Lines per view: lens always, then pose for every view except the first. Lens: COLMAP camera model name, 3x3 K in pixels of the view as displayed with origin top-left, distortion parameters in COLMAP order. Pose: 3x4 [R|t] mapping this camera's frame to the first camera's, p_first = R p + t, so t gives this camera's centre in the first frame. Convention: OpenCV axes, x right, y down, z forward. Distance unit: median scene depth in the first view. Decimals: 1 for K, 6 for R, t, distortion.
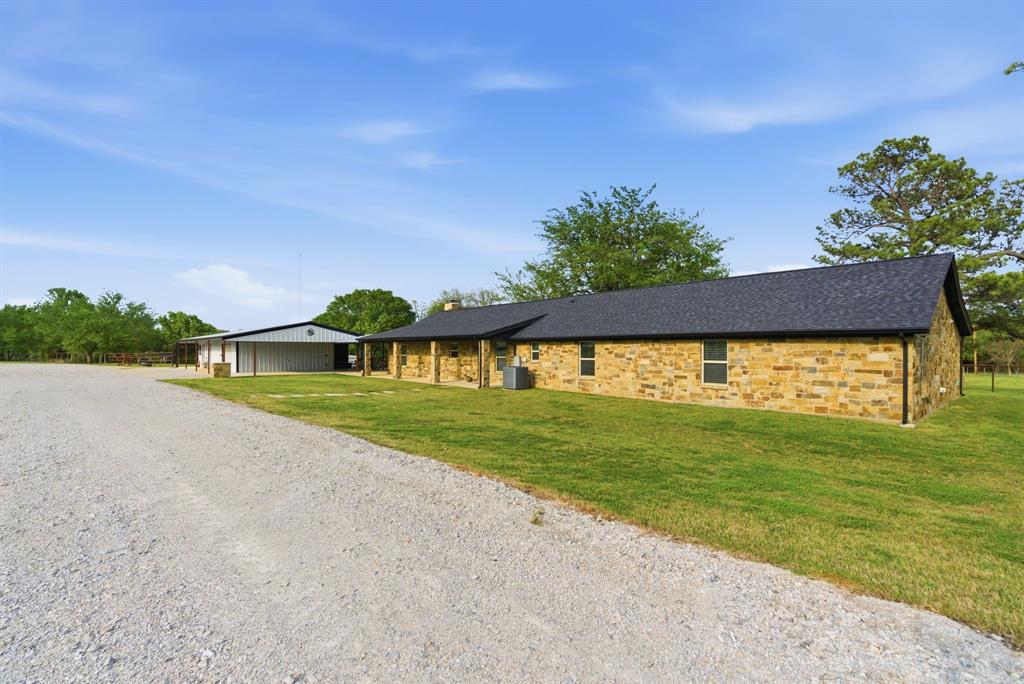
lens RADIAL K [[470.0, 0, 509.1], [0, 470.0, 347.3], [0, 0, 1]] dist [0.005169, -0.000152]
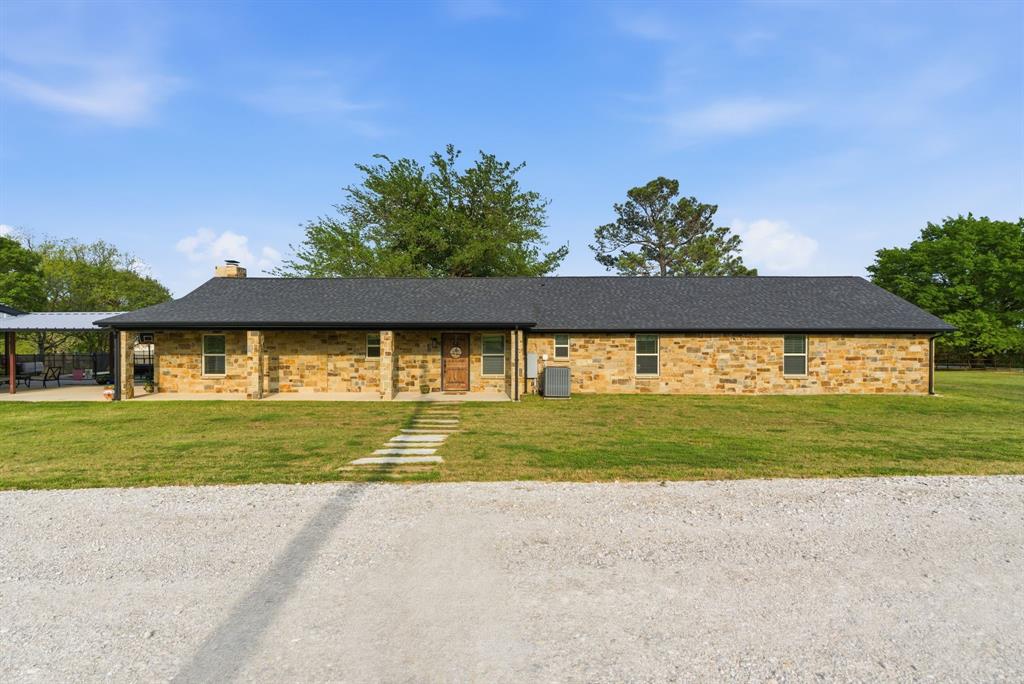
lens RADIAL K [[470.0, 0, 510.9], [0, 470.0, 340.6], [0, 0, 1]] dist [0.005169, -0.000152]
pose [[0.651888, 0.000801, 0.758315, -0.772435], [-0.001682, 0.999999, 0.000390, -0.000986], [-0.758314, -0.001530, 0.651888, 0.730770]]
